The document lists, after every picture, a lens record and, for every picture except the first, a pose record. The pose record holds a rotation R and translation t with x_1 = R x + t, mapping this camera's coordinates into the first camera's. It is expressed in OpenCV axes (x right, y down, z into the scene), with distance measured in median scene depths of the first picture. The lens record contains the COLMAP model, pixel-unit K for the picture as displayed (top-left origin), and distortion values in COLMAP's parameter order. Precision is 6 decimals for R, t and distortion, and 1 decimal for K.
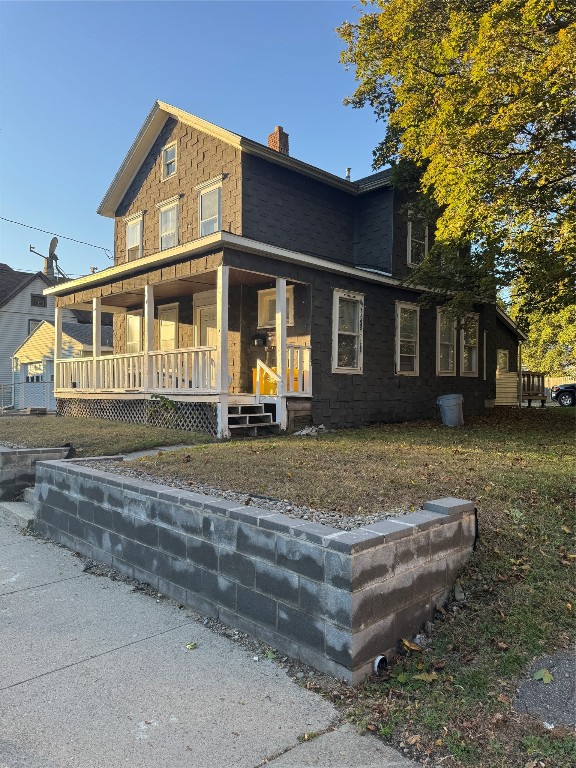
lens RADIAL K [[537.8, 0, 288.0], [0, 537.8, 381.7], [0, 0, 1]] dist [0.045250, -0.052323]
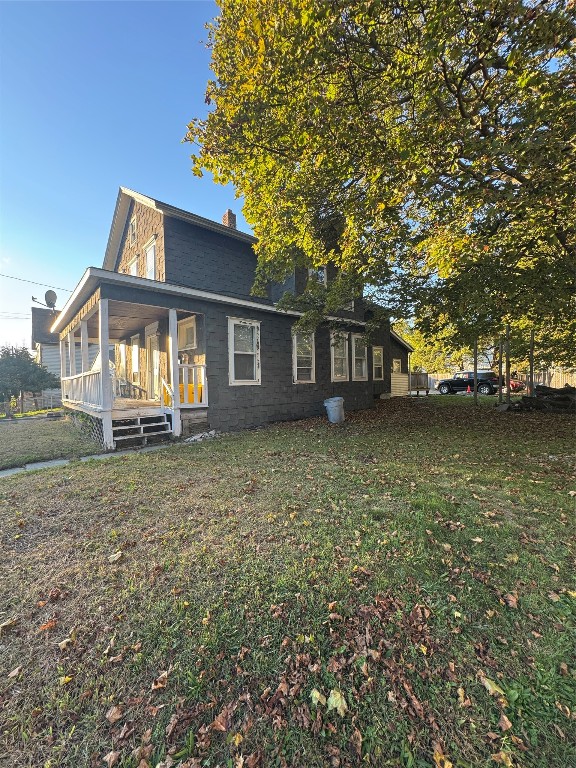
lens RADIAL K [[307.2, 0, 284.2], [0, 307.2, 382.3], [0, 0, 1]] dist [0.001798, -0.000308]
pose [[0.998976, -0.032166, -0.031824, 0.217935], [0.032506, 0.999419, 0.010233, -0.025376], [0.031476, -0.011257, 0.999441, 0.282502]]
